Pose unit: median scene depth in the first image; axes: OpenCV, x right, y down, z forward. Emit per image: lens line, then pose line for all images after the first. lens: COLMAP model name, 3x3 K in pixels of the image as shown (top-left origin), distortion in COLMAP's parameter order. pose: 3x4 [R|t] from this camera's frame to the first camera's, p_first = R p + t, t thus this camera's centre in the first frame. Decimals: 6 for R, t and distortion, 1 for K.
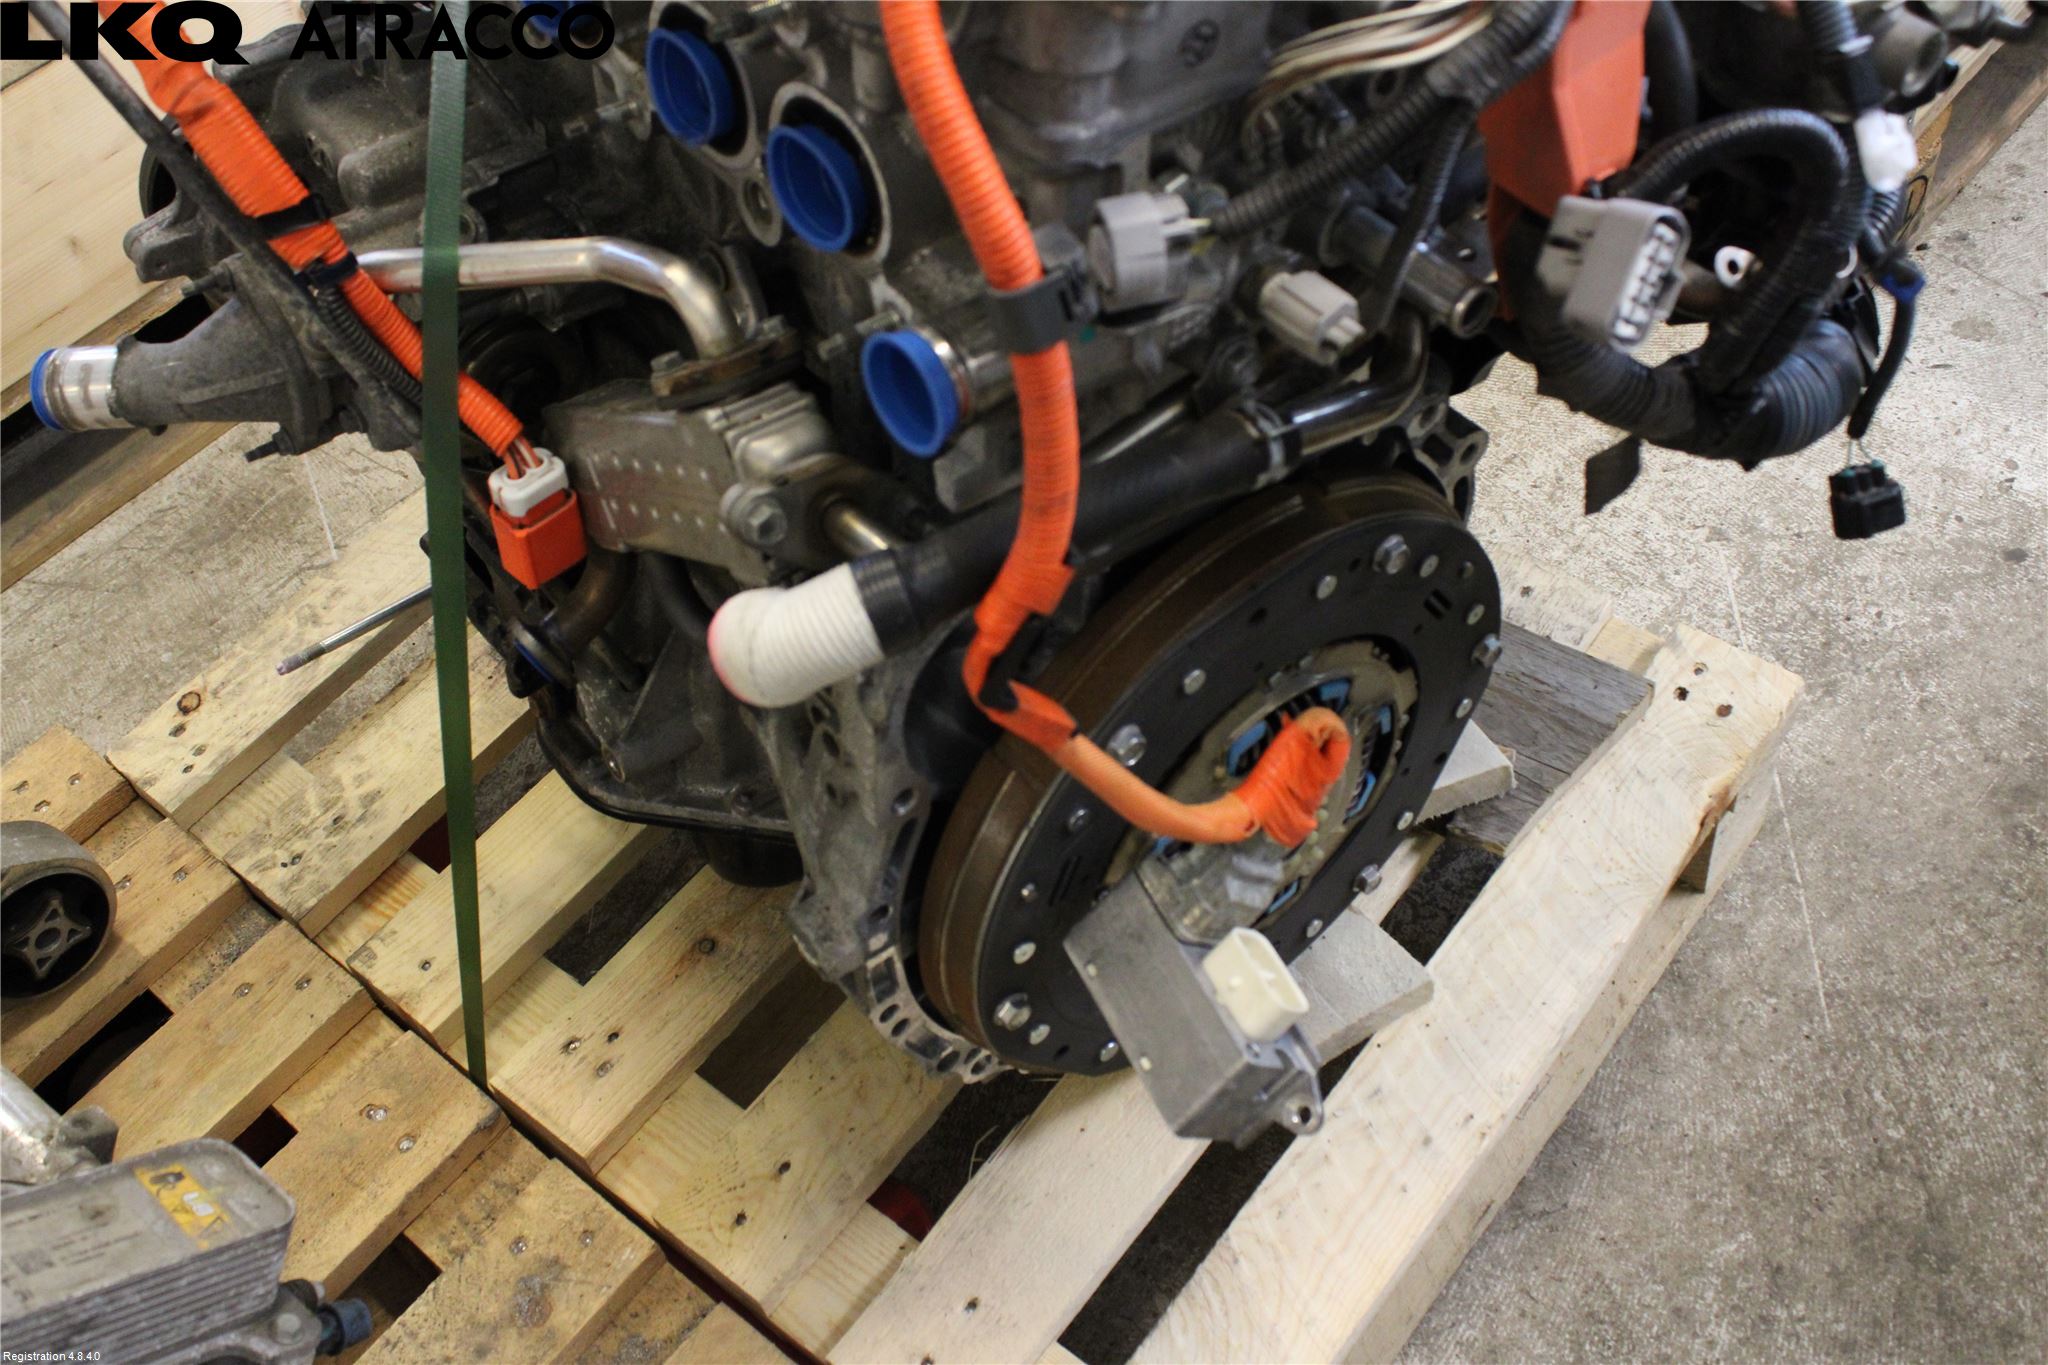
lens RADIAL K [[2122.8, 0, 969.6], [0, 2122.8, 636.5], [0, 0, 1]] dist [-0.155599, 0.195093]
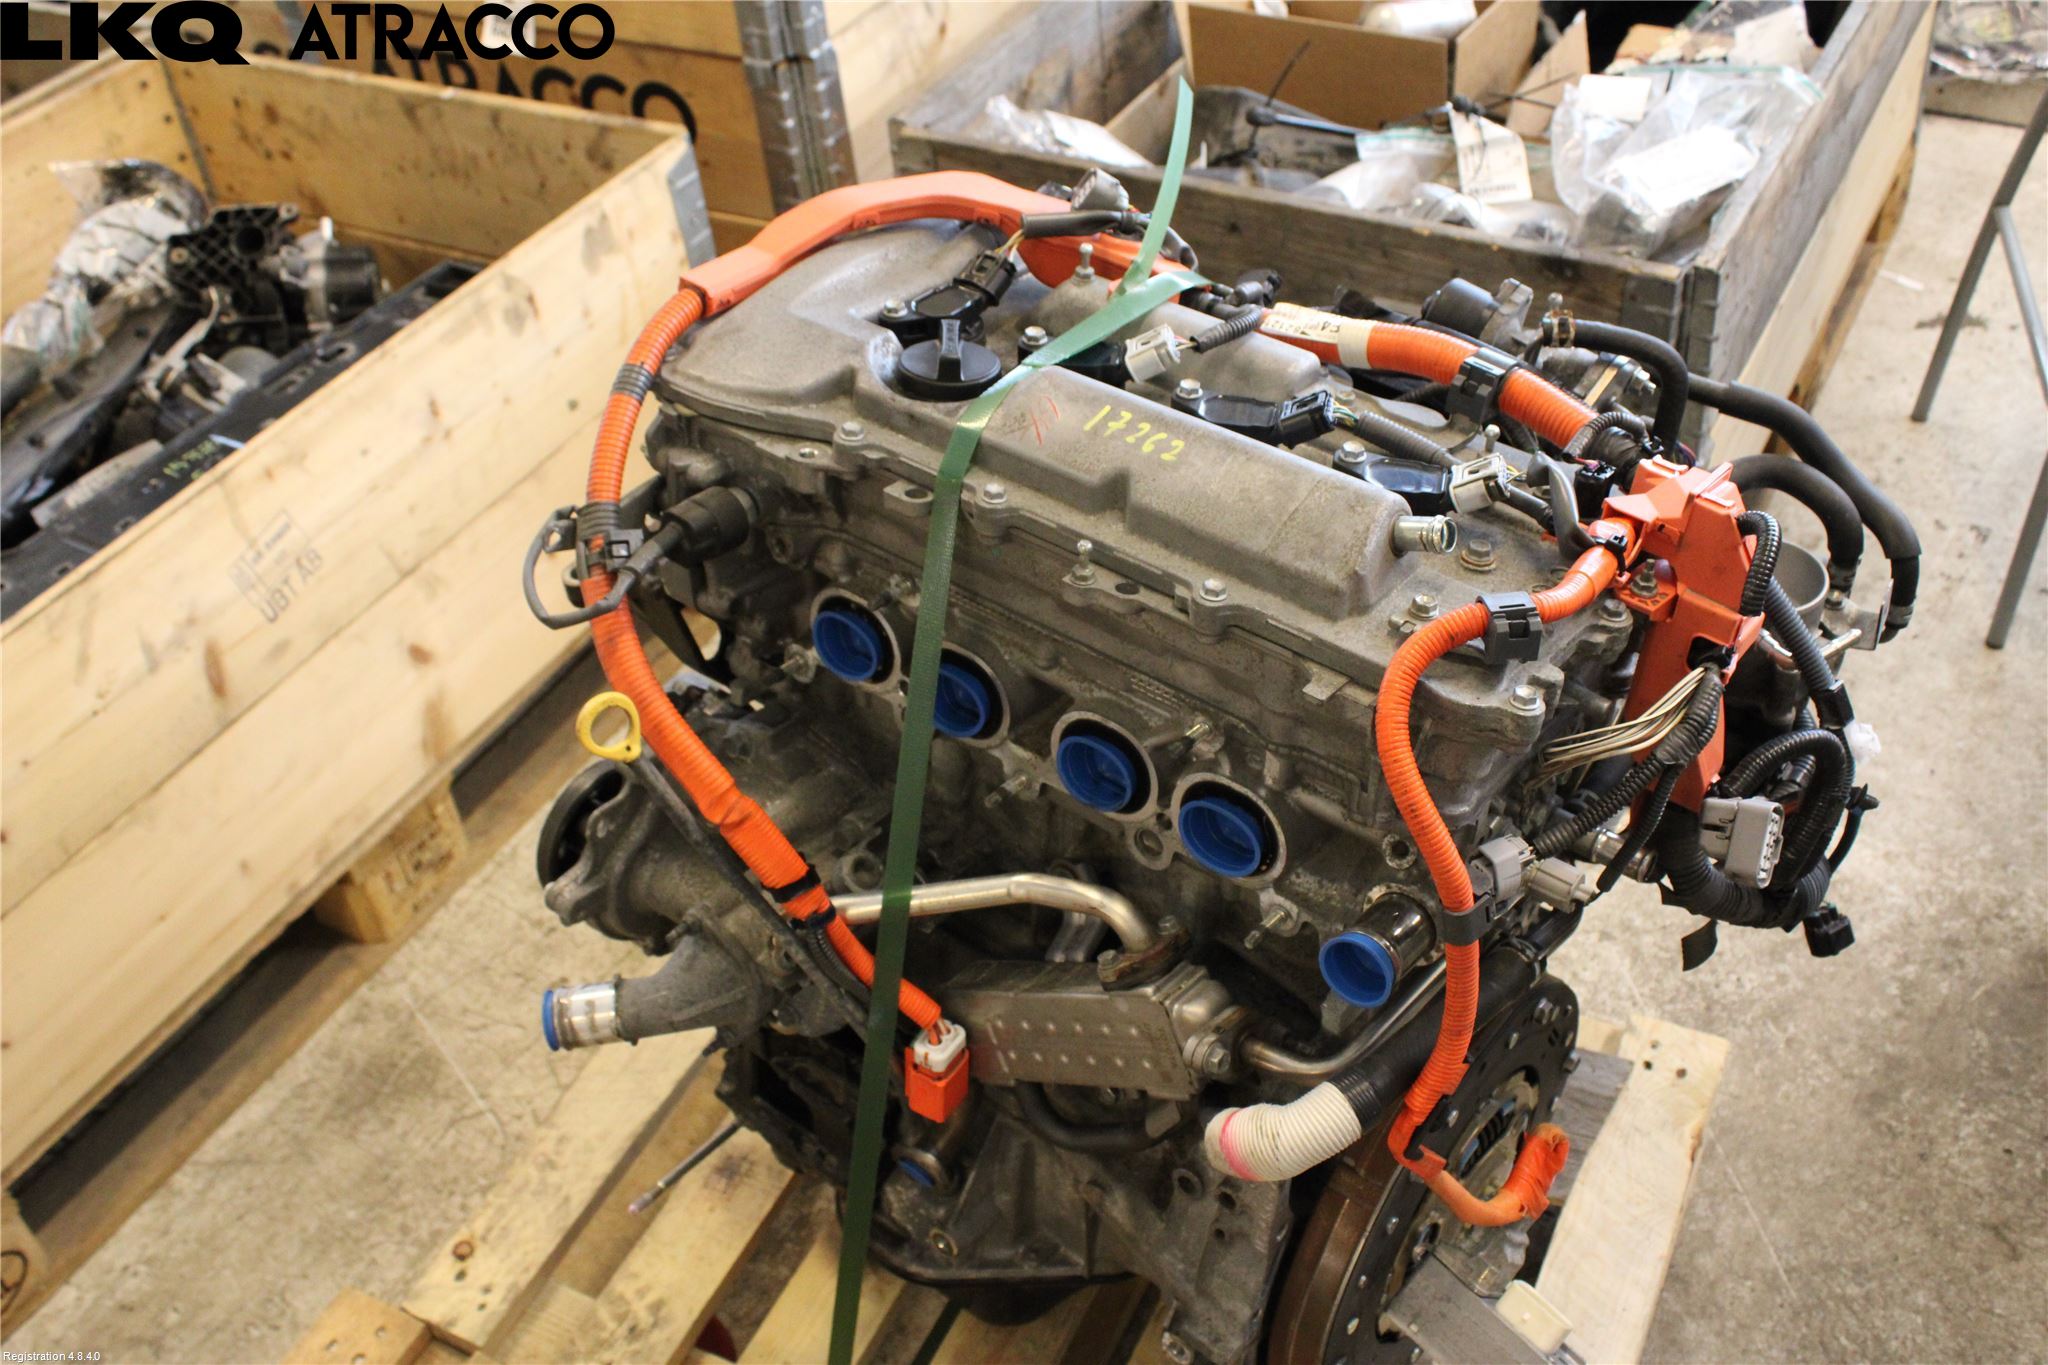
lens RADIAL K [[2122.8, 0, 969.6], [0, 2122.8, 636.5], [0, 0, 1]] dist [-0.155599, 0.195093]
pose [[0.976131, -0.104442, 0.190422, -0.331598], [0.139173, 0.973909, -0.179252, -0.065333], [-0.166733, 0.201475, 0.965198, -0.304650]]
